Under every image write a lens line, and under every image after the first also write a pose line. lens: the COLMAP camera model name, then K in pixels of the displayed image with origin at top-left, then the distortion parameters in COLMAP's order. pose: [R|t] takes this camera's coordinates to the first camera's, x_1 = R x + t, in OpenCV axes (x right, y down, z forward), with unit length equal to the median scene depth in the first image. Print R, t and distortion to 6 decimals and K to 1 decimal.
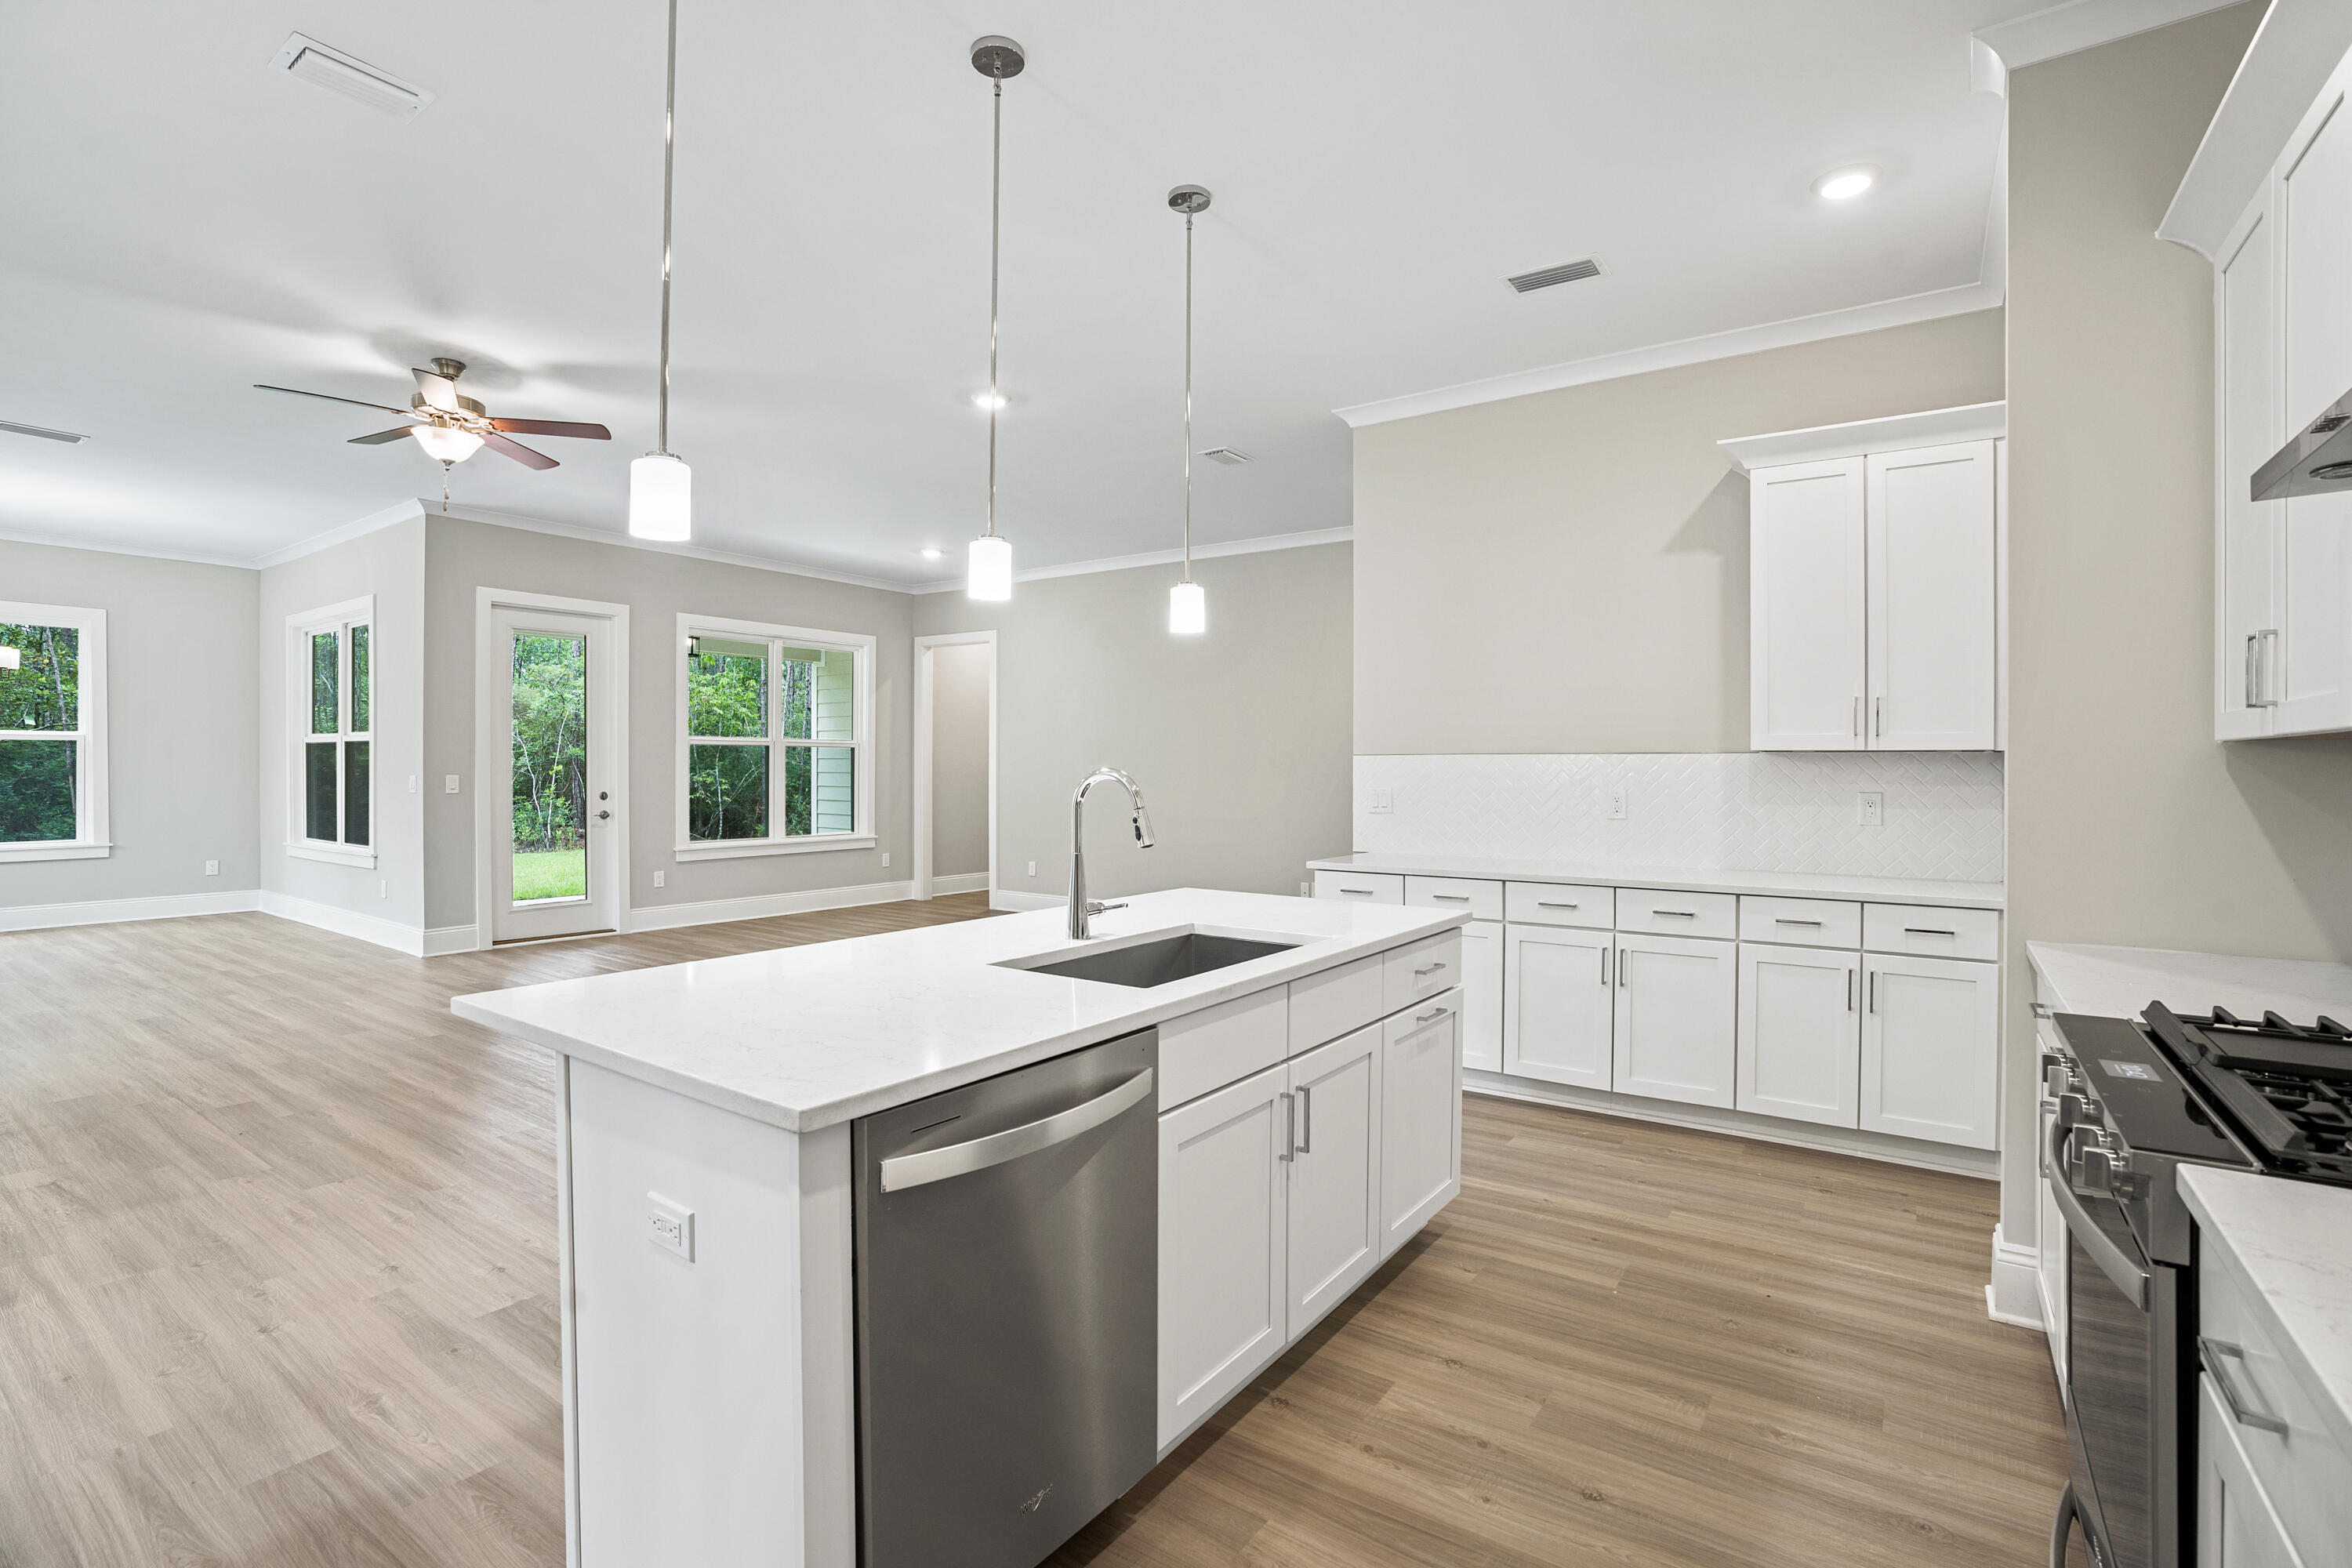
lens RADIAL K [[1090.2, 0, 1177.0], [0, 1090.2, 782.5], [0, 0, 1]] dist [-0.052204, 0.019541]
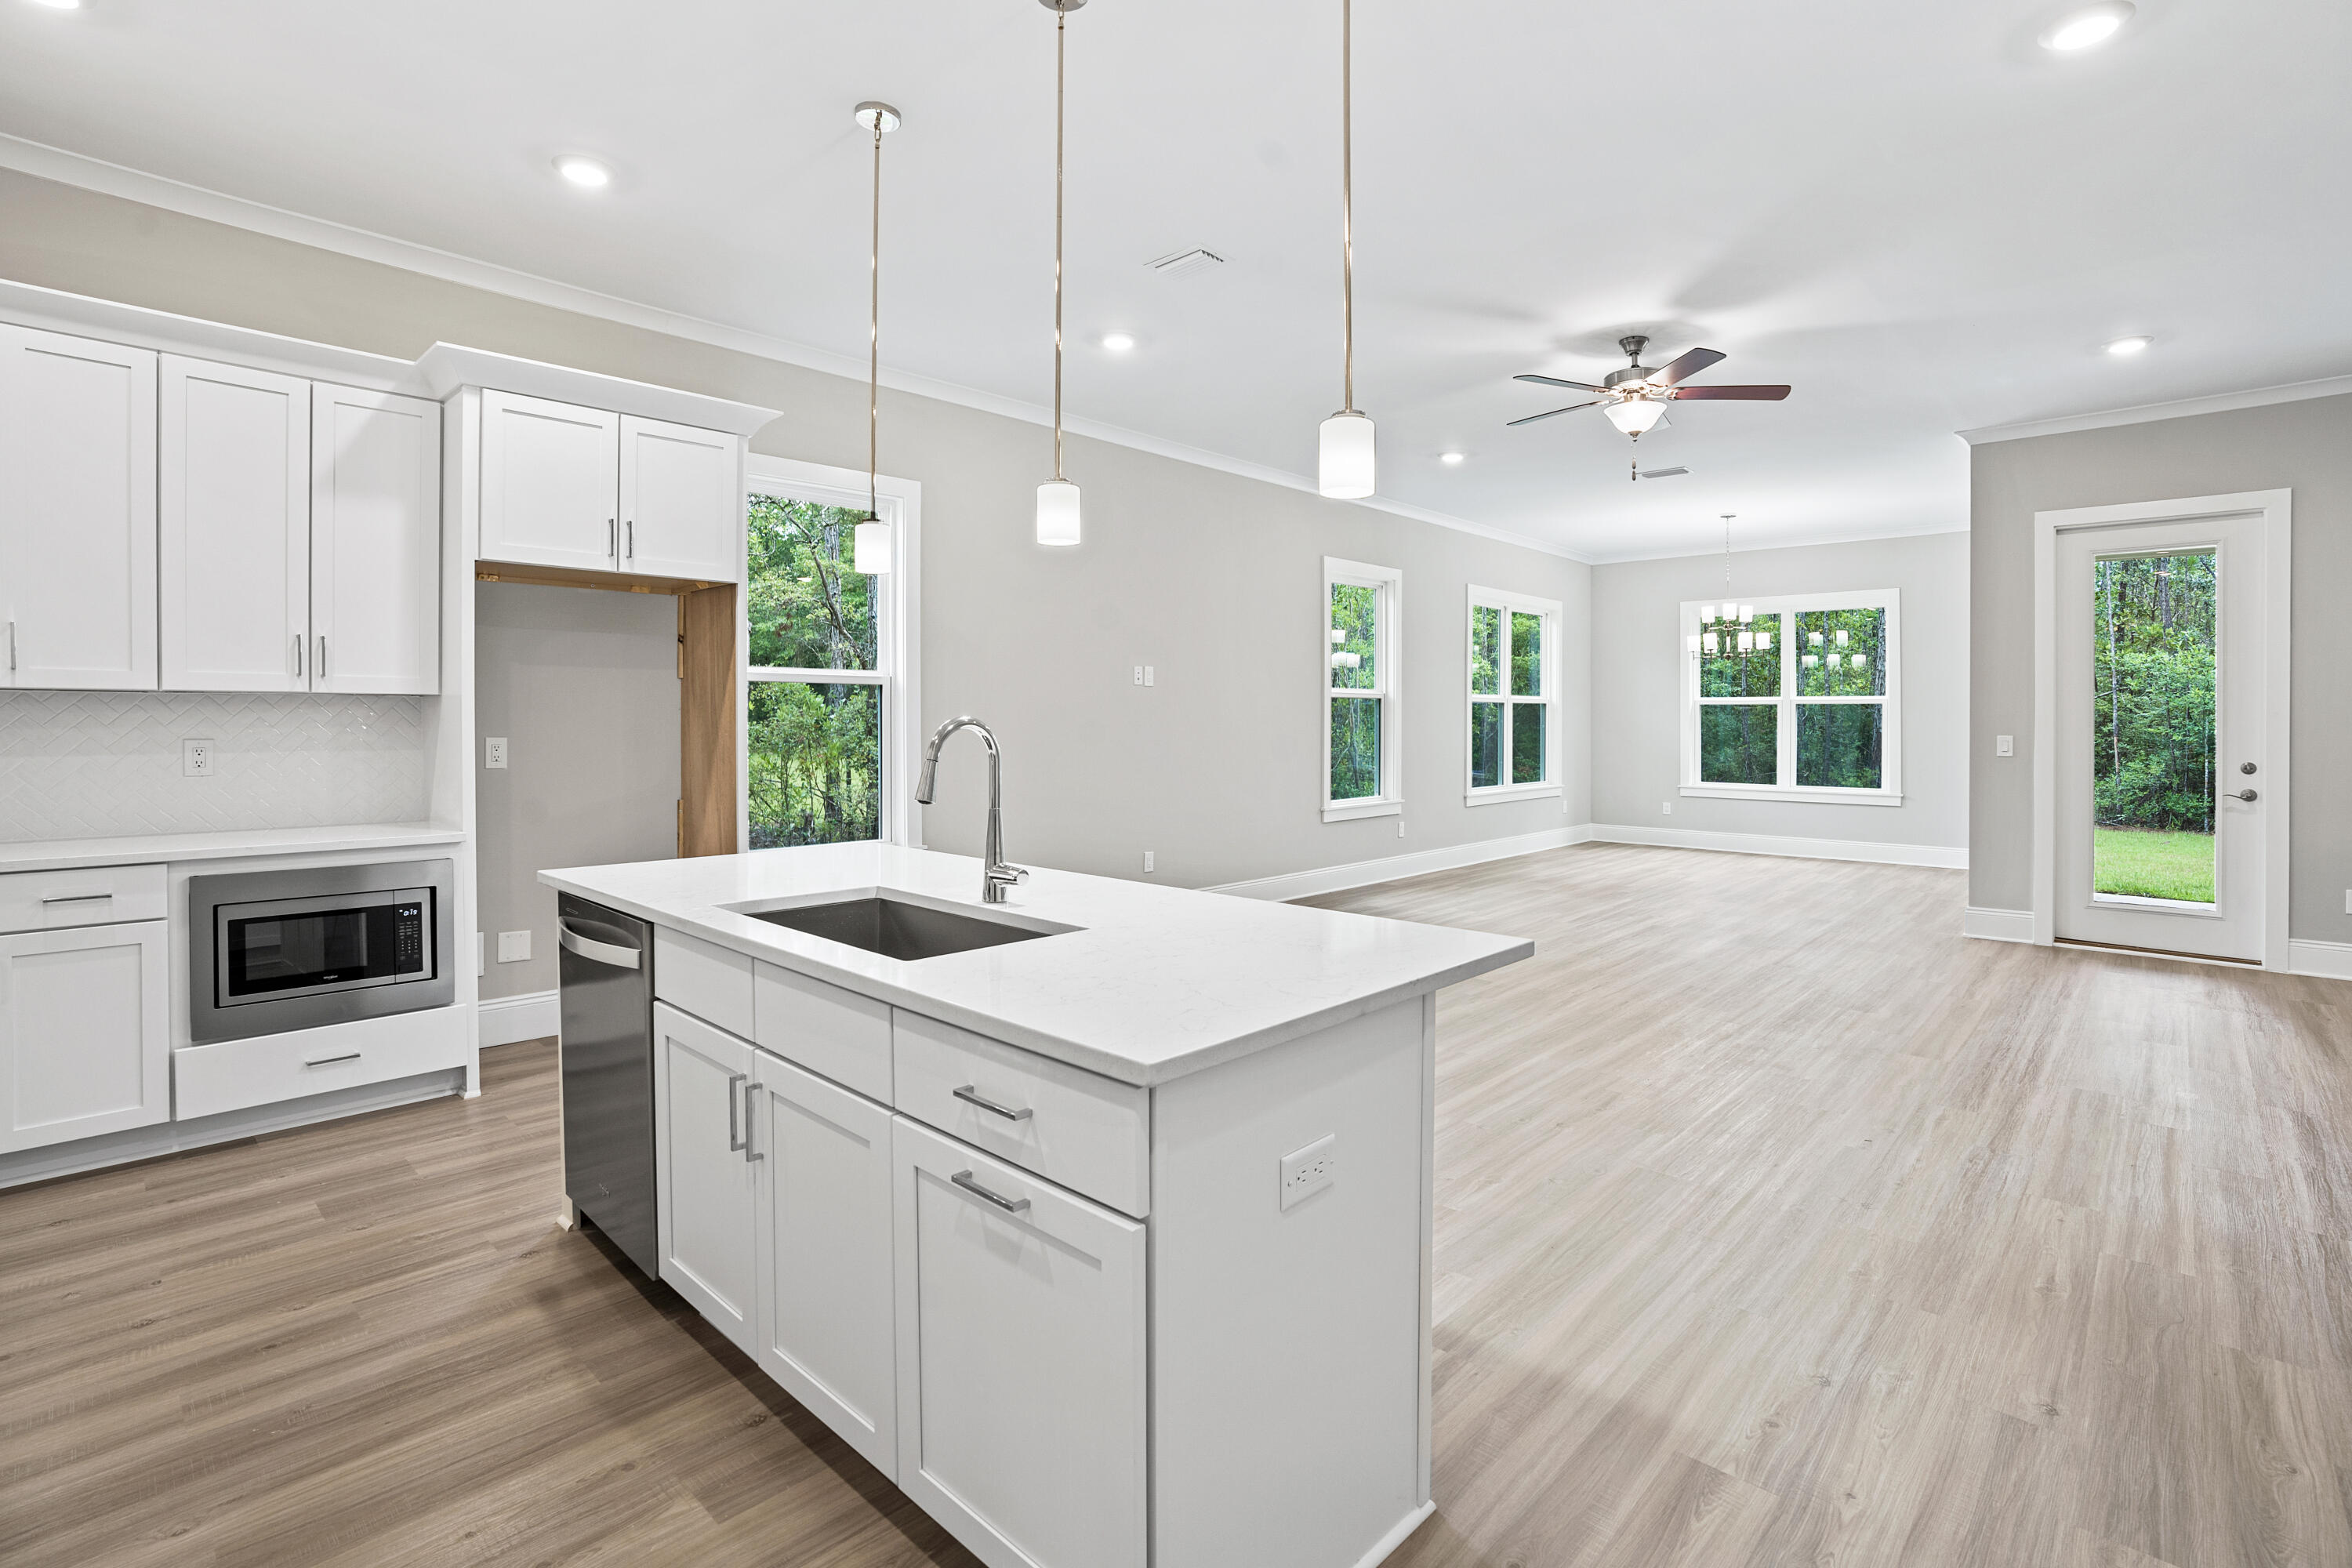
lens RADIAL K [[1090.2, 0, 1171.2], [0, 1090.2, 754.6], [0, 0, 1]] dist [-0.052204, 0.019541]
pose [[-0.144681, 0.026003, -0.989137, 0.278067], [-0.018133, 0.999417, 0.028925, -0.004470], [0.989312, 0.022121, -0.144125, 0.443437]]
